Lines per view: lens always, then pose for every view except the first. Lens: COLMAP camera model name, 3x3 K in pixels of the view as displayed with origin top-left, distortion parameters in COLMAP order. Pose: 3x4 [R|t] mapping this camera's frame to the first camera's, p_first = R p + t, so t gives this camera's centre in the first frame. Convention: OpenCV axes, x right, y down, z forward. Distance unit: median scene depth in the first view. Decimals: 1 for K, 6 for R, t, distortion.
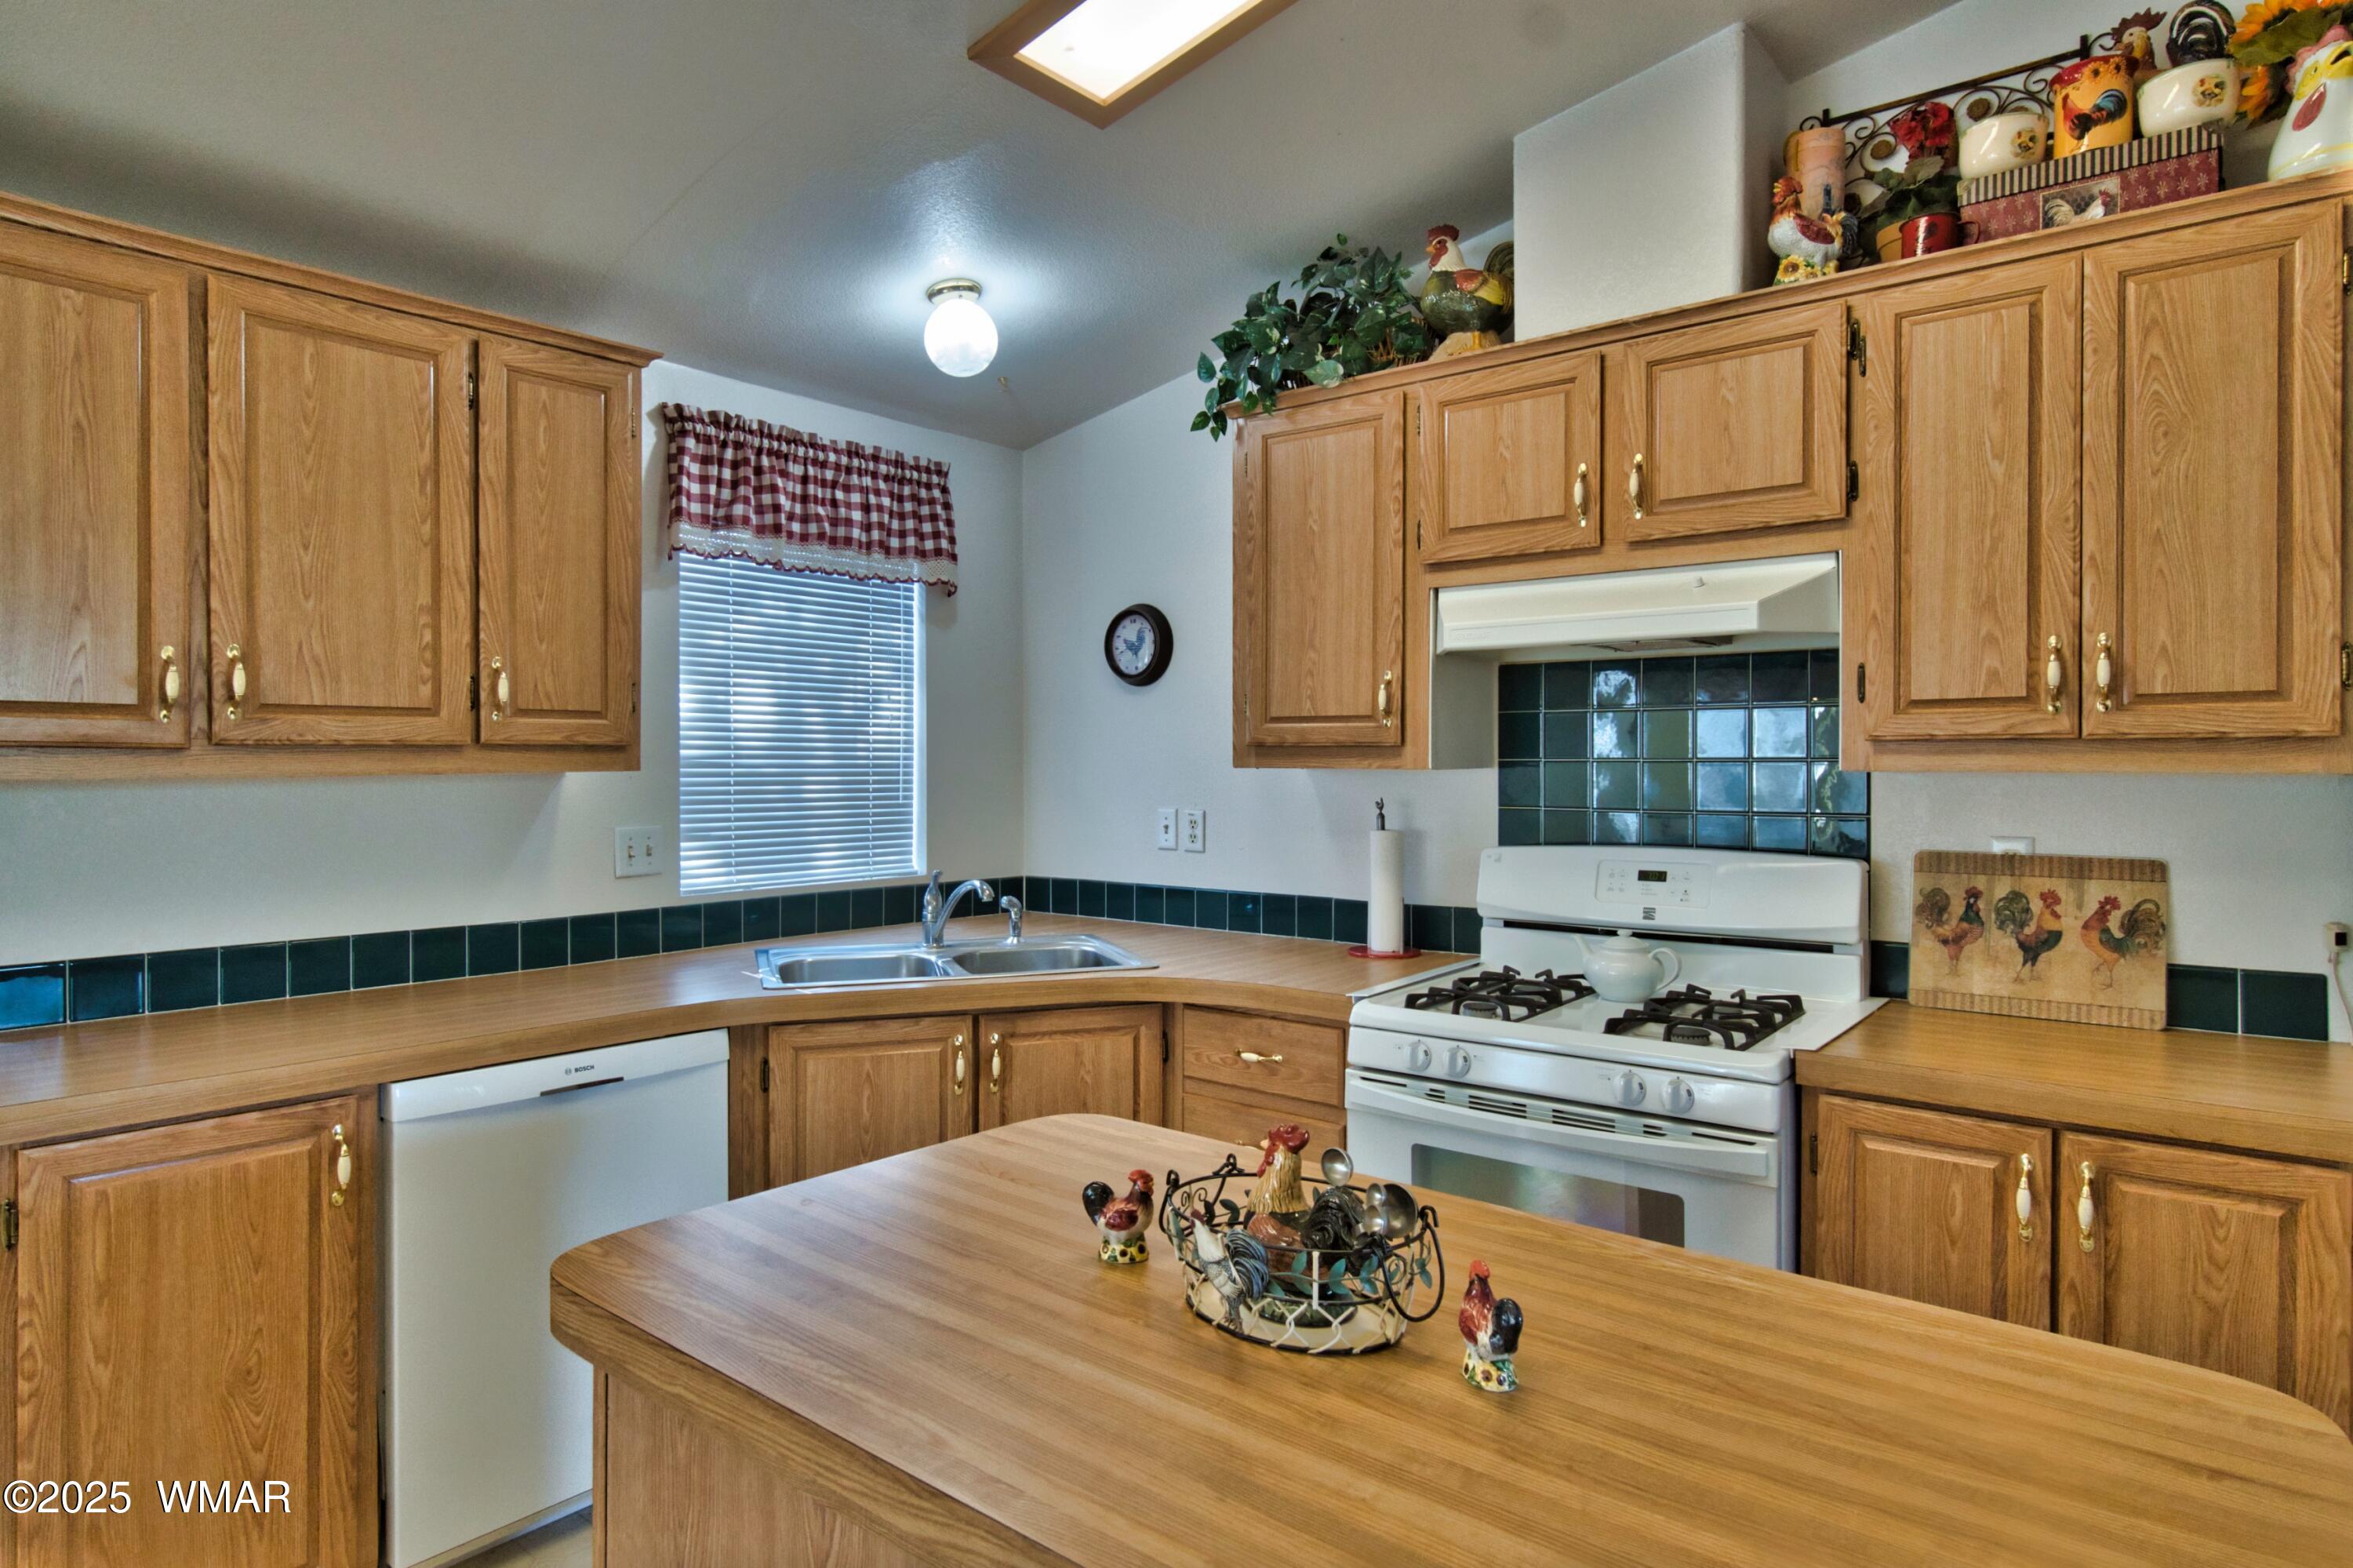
lens RADIAL K [[1309.8, 0, 1143.4], [0, 1309.8, 771.0], [0, 0, 1]] dist [-0.001776, 0.001966]
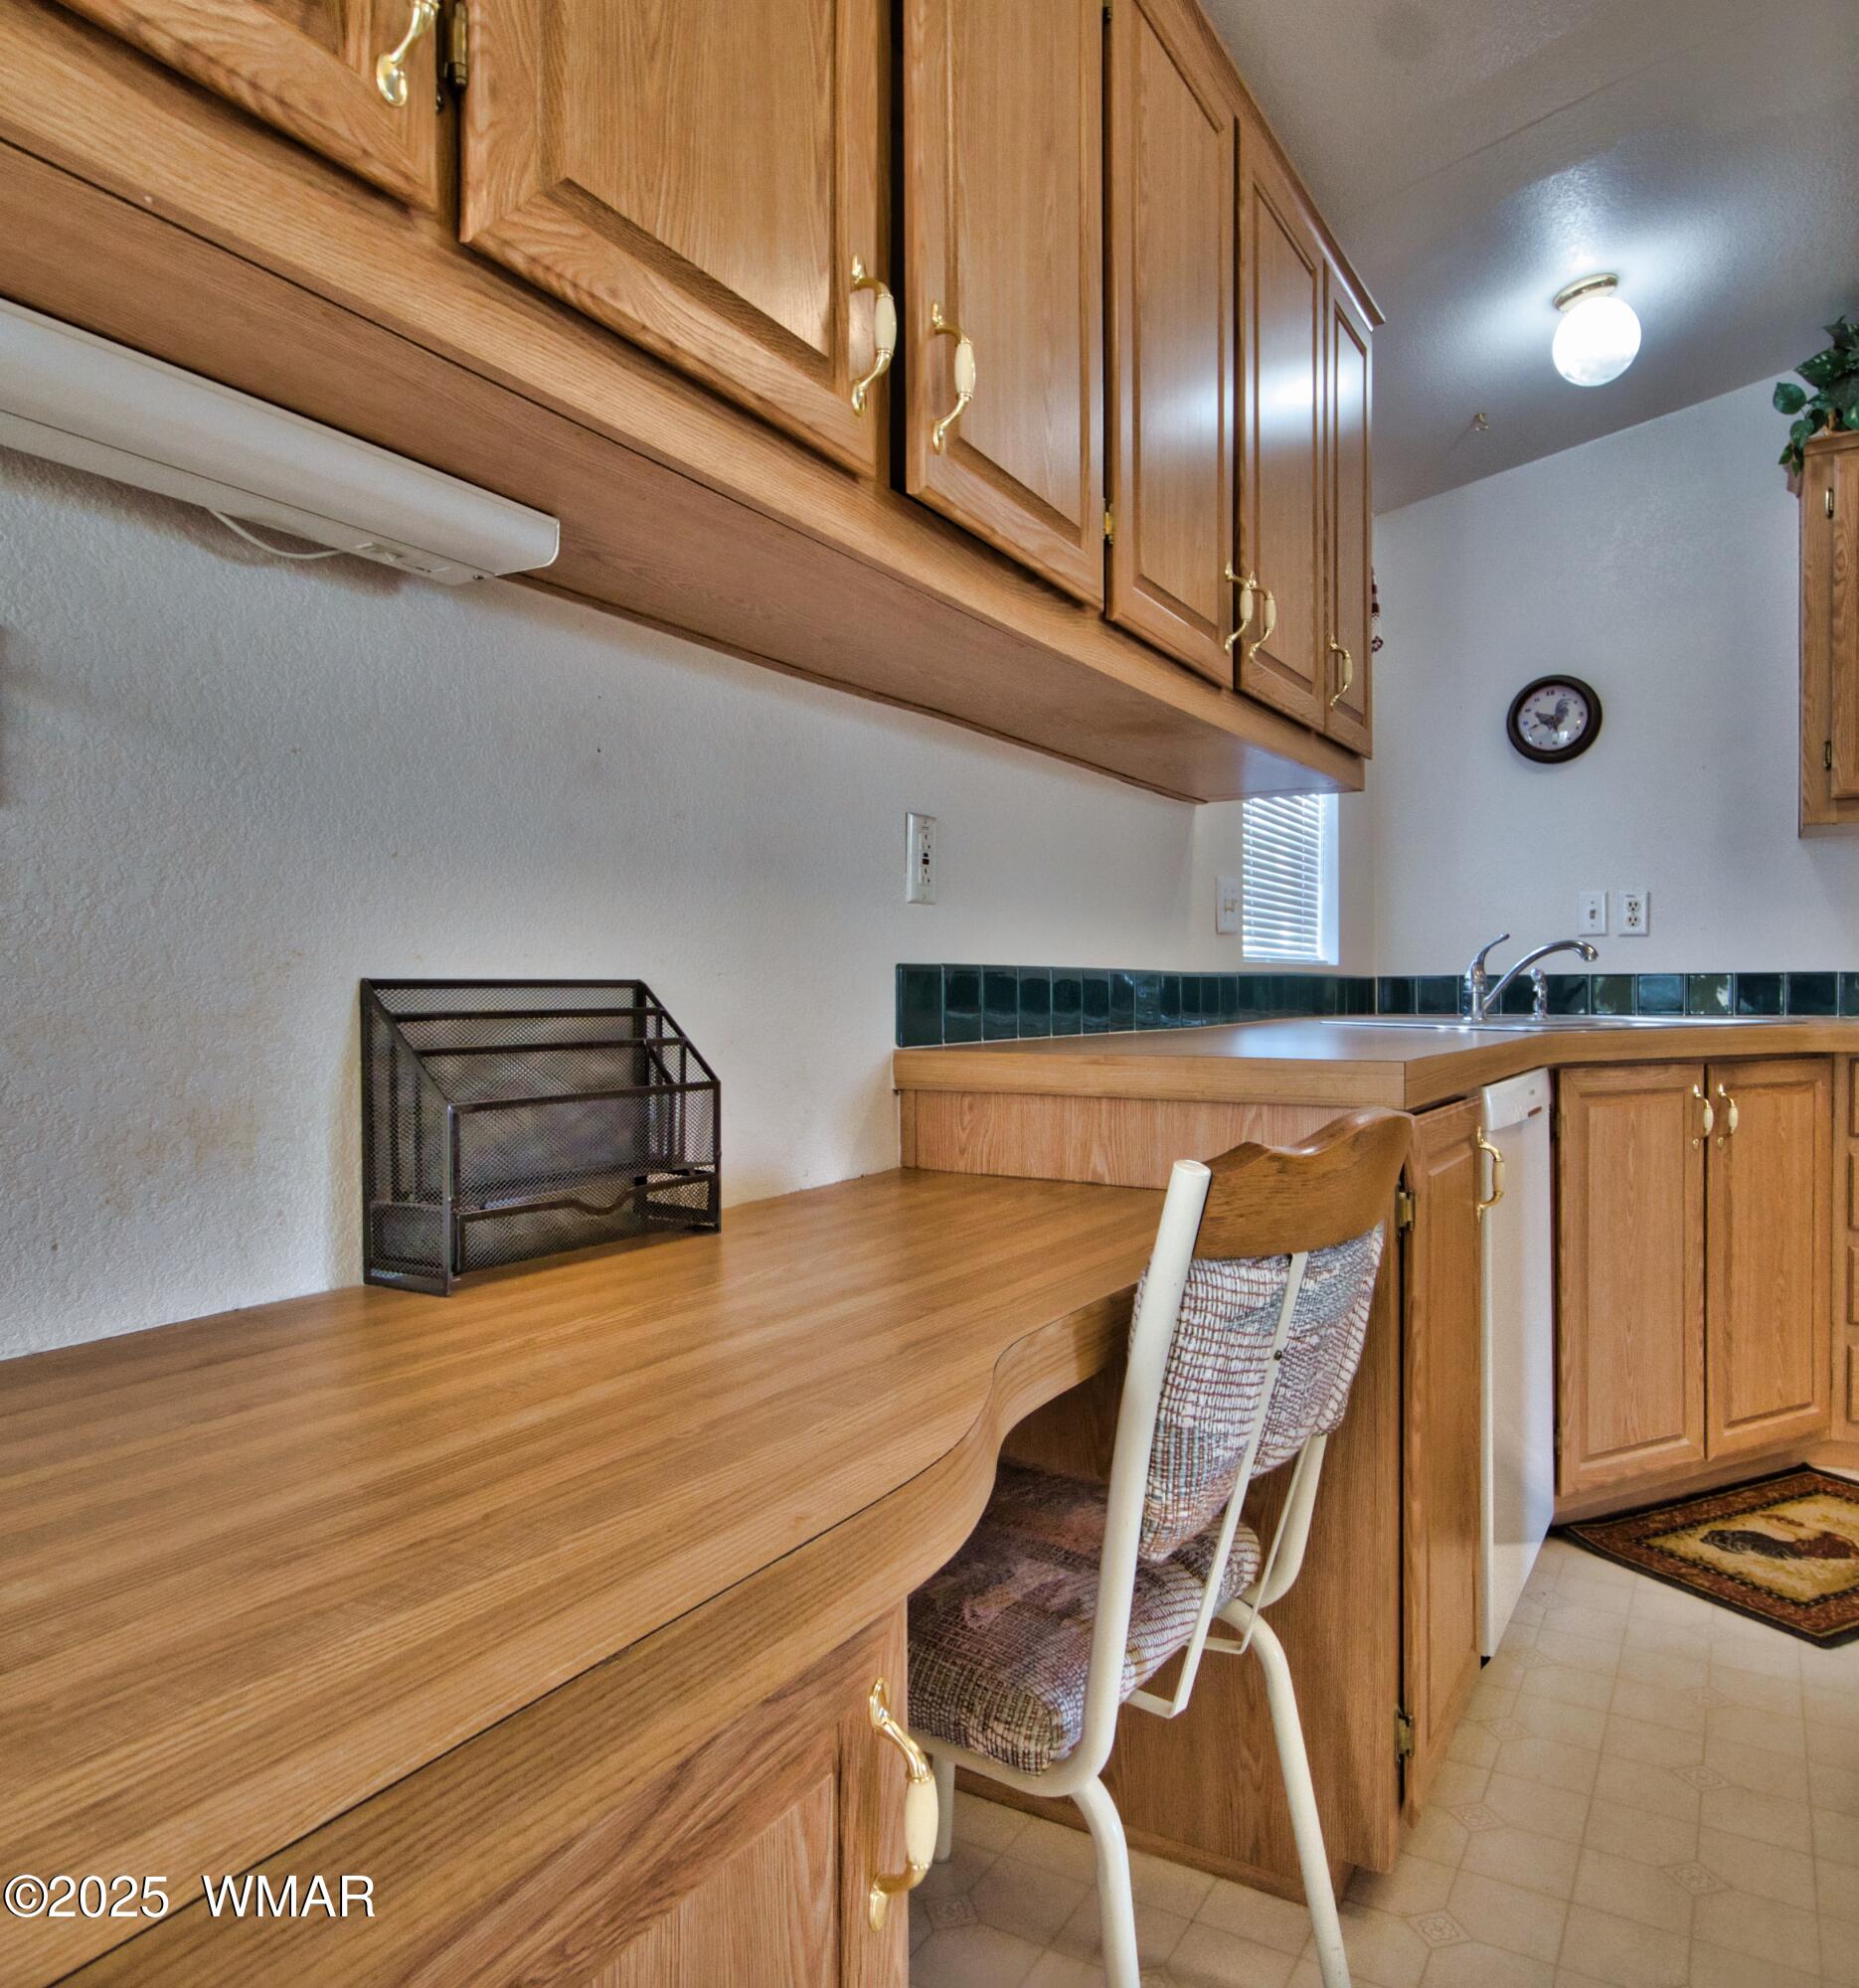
lens RADIAL K [[1390.8, 0, 932.1], [0, 1390.8, 1000.1], [0, 0, 1]] dist [-0.001935, -0.001226]
pose [[0.986915, -0.004851, 0.161170, -0.824604], [0.004395, 0.999985, 0.003184, 0.136398], [-0.161183, -0.002434, 0.986921, 0.124319]]
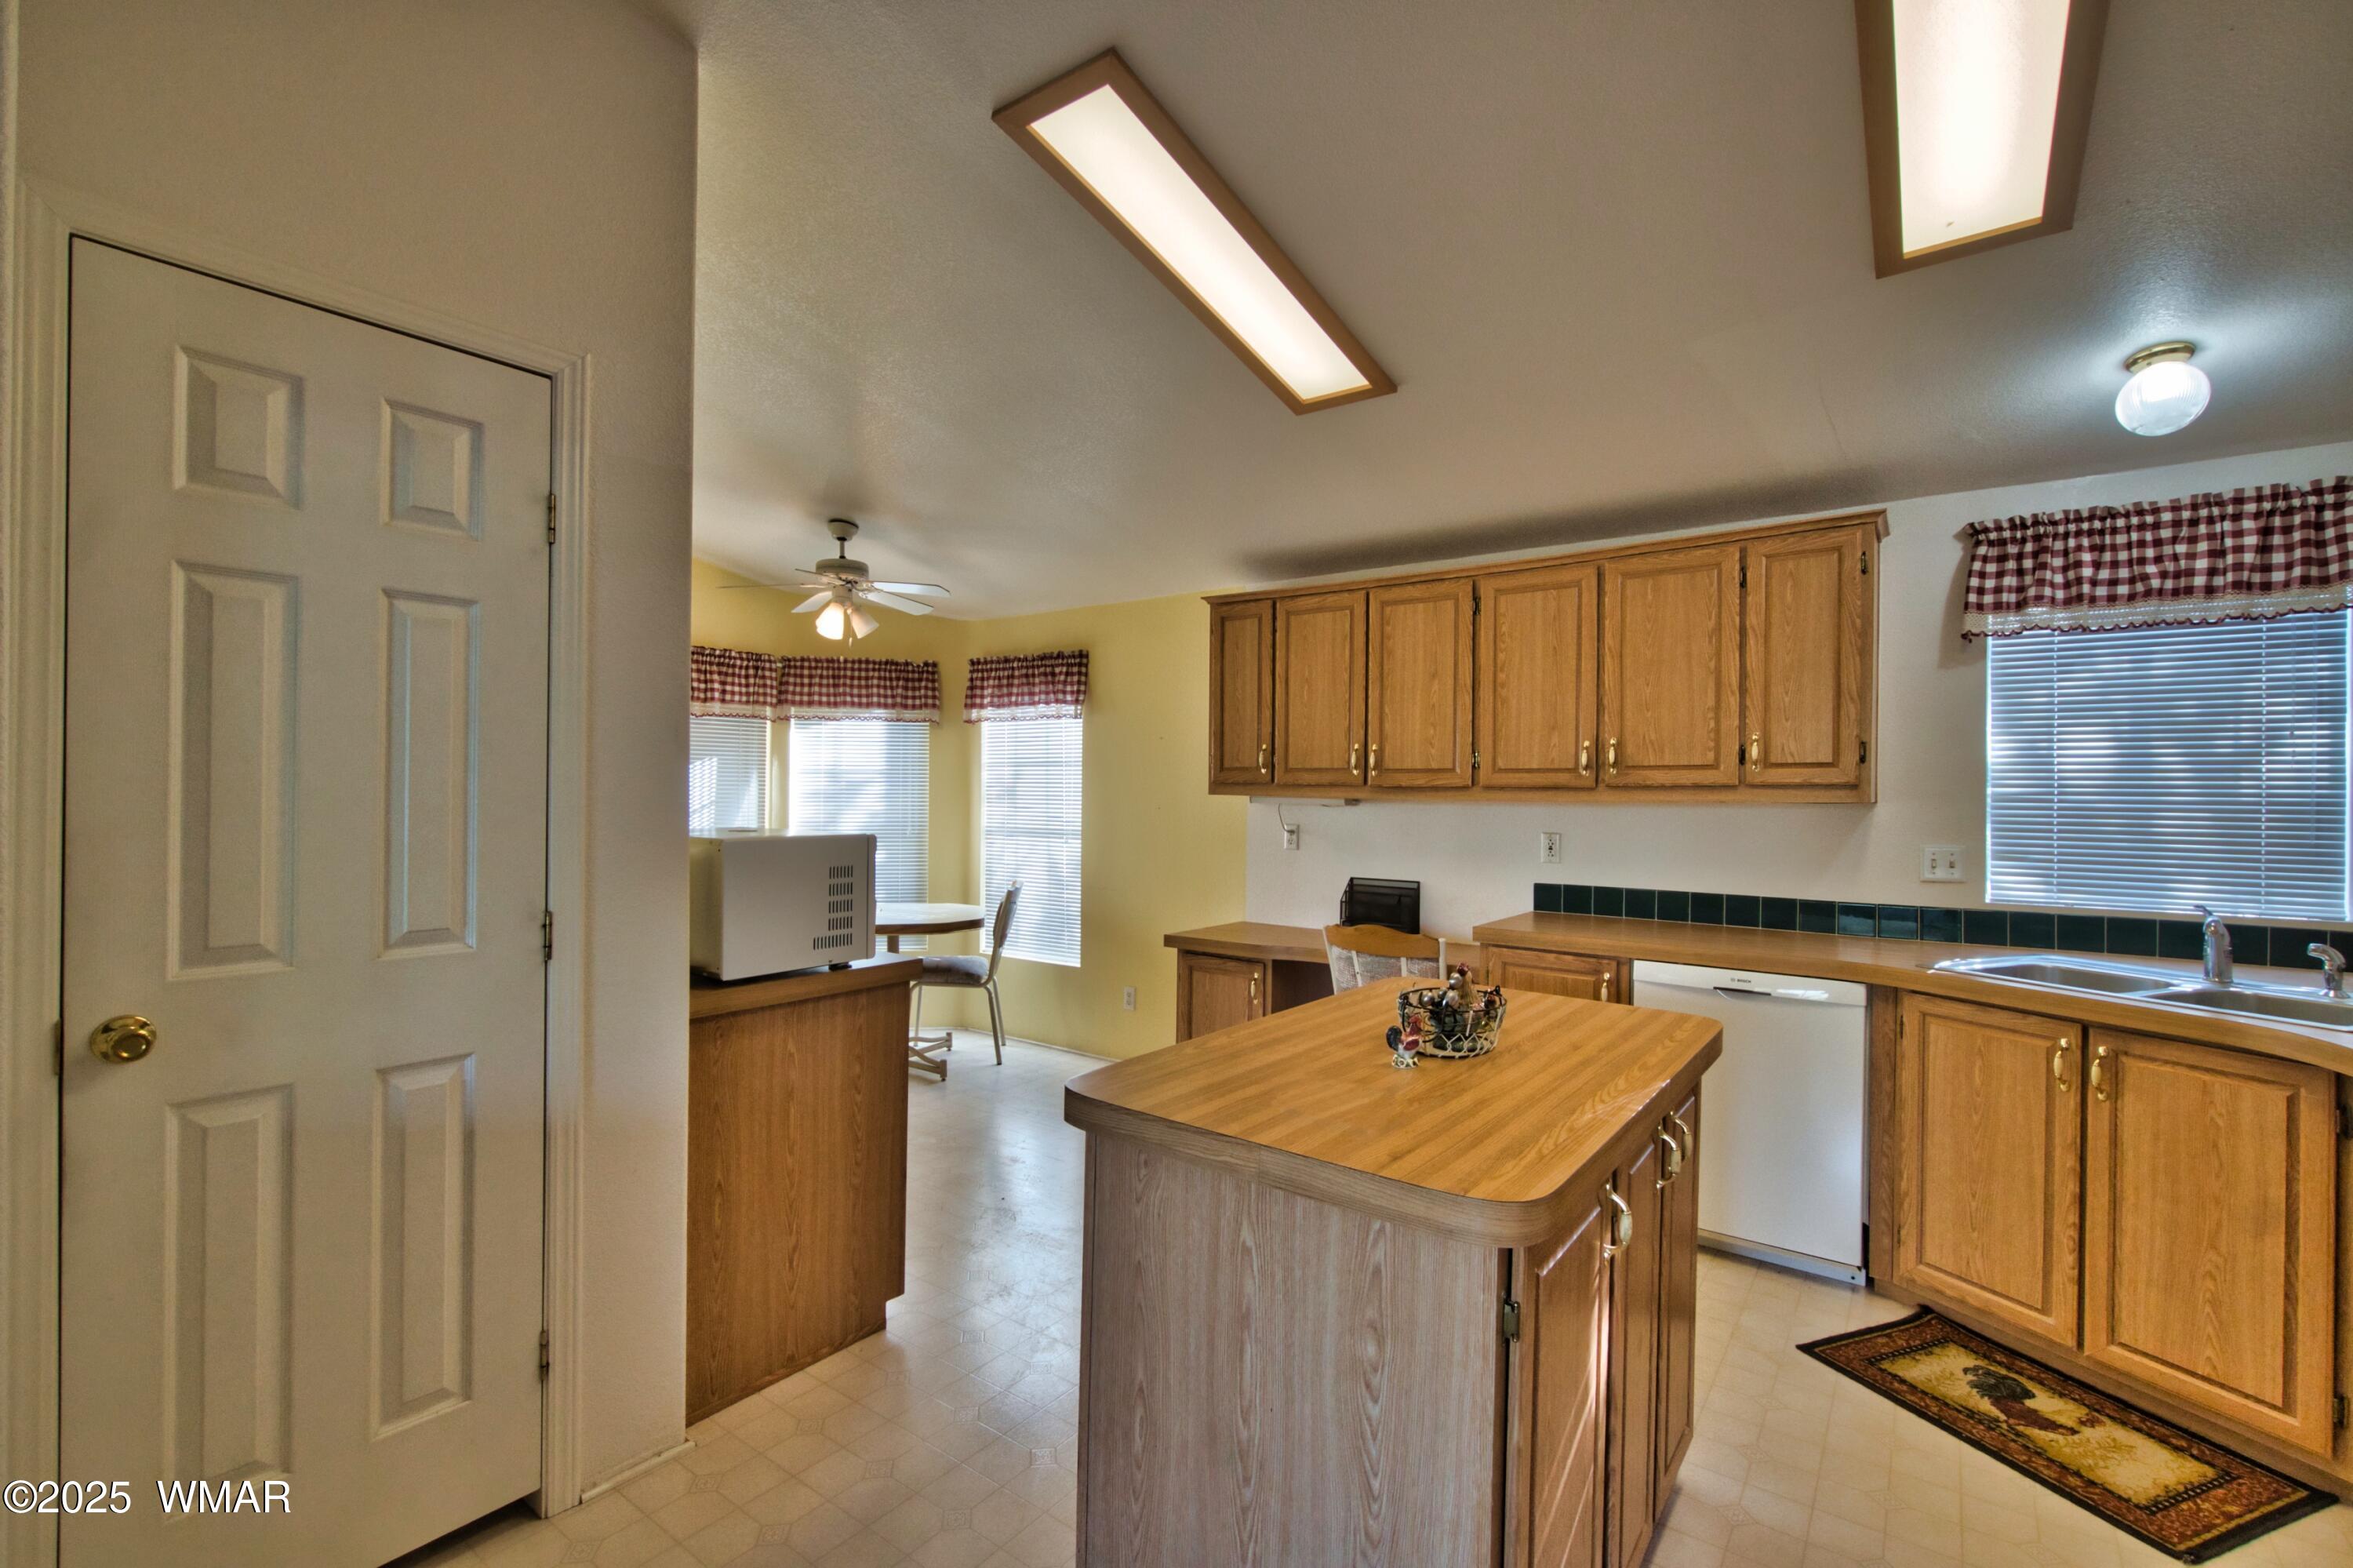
lens RADIAL K [[1035.8, 0, 1175.6], [0, 1035.8, 788.7], [0, 0, 1]] dist [-0.000602, -0.000007]
pose [[0.055227, -0.002723, -0.998470, 0.710501], [-0.014978, 0.999881, -0.003555, -0.000171], [0.998361, 0.015152, 0.055180, 0.176027]]
